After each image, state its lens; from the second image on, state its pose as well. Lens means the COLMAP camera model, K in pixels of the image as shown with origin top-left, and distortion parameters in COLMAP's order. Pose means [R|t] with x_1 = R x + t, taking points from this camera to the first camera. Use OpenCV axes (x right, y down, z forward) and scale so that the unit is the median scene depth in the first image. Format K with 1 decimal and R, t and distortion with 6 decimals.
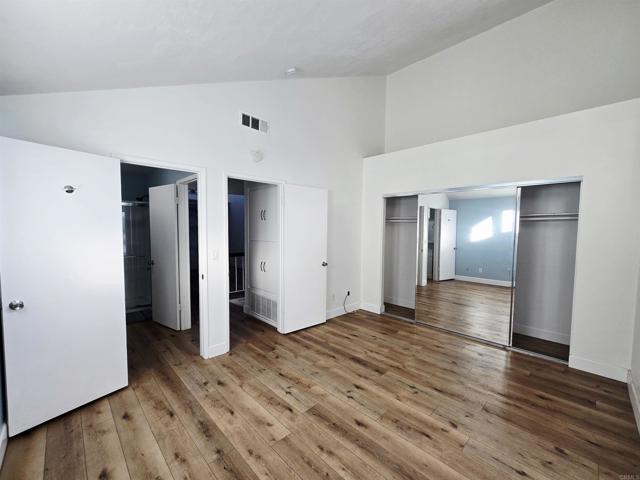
lens RADIAL K [[263.9, 0, 317.2], [0, 263.9, 242.8], [0, 0, 1]] dist [0.000845, 0.000493]
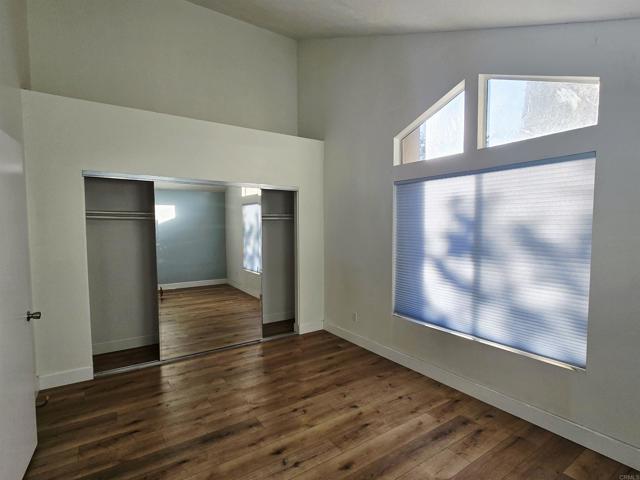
lens RADIAL K [[332.1, 0, 317.0], [0, 332.1, 230.1], [0, 0, 1]] dist [0.001990, -0.000168]
pose [[0.174531, -0.023419, 0.984373, -0.623071], [0.057130, 0.998274, 0.013621, -0.055034], [-0.982993, 0.053860, 0.175568, 0.625101]]
